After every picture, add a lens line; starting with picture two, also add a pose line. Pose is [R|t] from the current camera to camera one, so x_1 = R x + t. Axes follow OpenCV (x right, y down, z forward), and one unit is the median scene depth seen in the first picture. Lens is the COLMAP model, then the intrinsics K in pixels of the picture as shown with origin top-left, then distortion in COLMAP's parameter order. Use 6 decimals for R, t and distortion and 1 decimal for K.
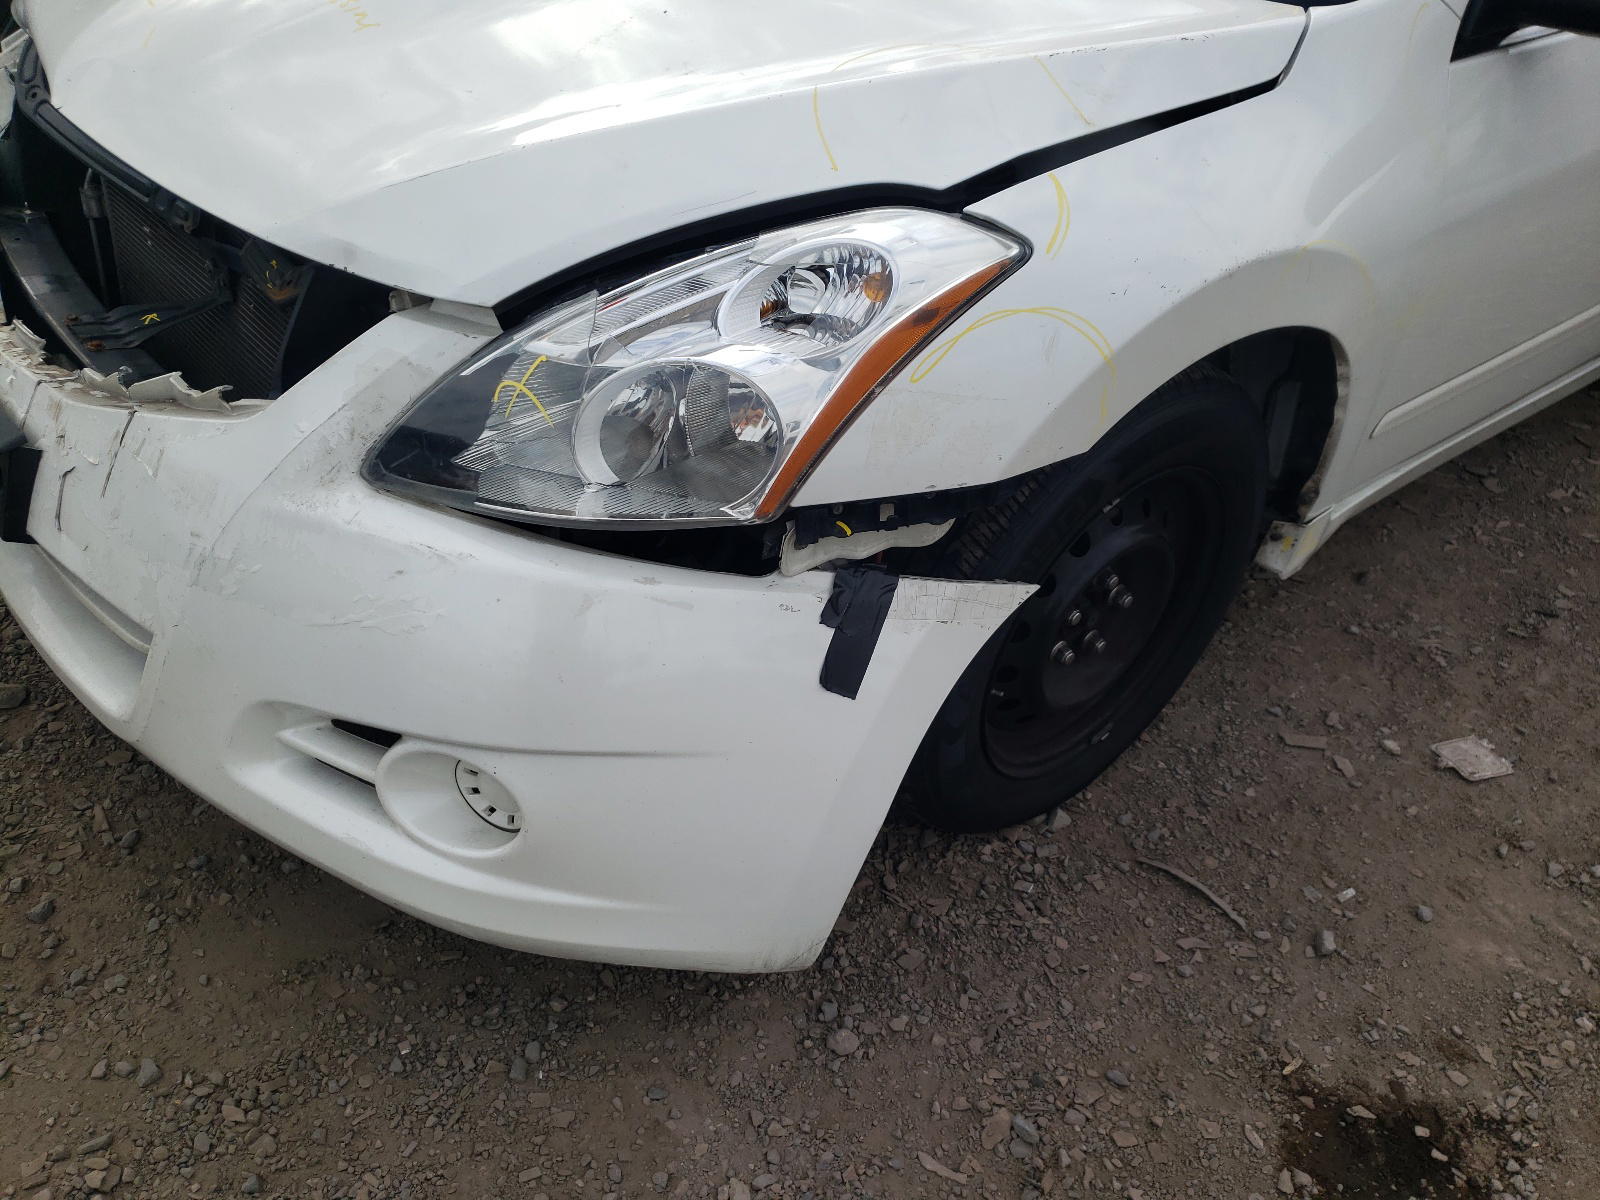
lens RADIAL K [[1240.4, 0, 805.5], [0, 1240.4, 596.8], [0, 0, 1]] dist [0.034314, -0.019711]
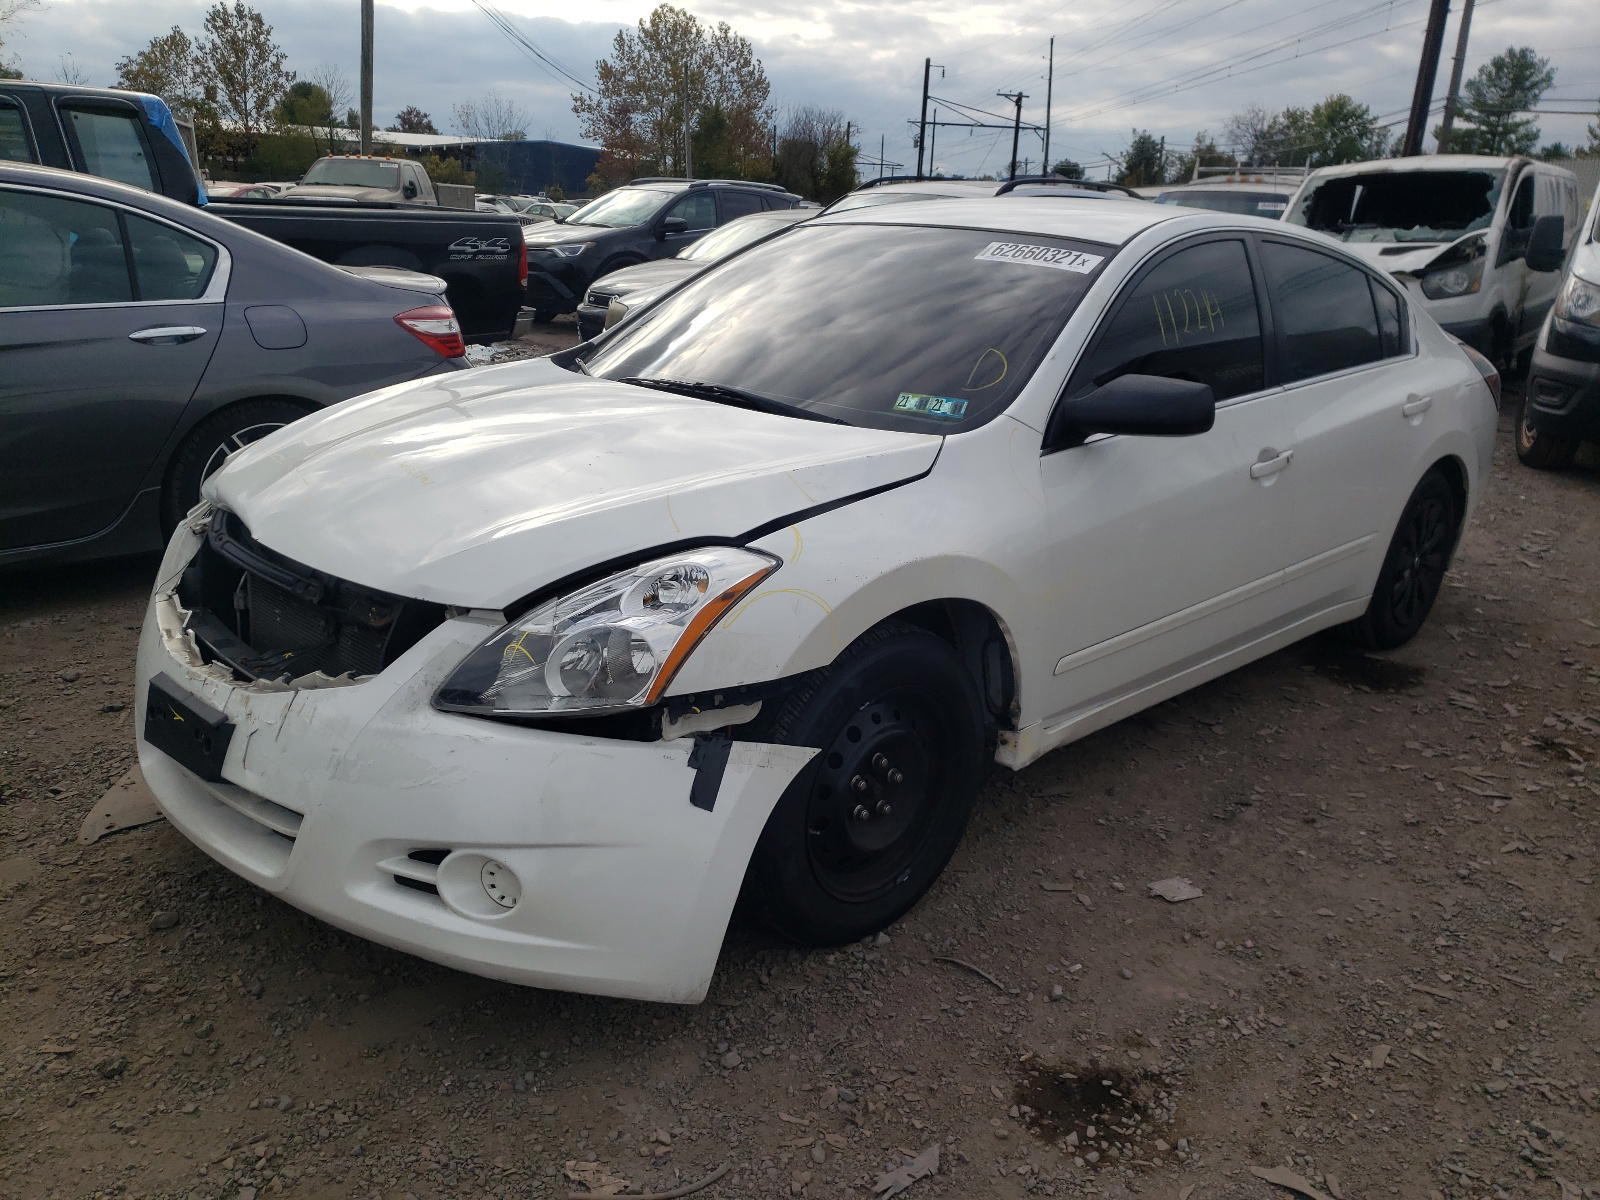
lens RADIAL K [[1240.4, 0, 794.5], [0, 1240.4, 599.2], [0, 0, 1]] dist [0.034314, -0.019711]
pose [[0.995865, -0.084439, 0.033511, 0.107920], [0.090690, 0.945605, -0.312419, 0.314066], [-0.005308, 0.314167, 0.949353, -0.661362]]
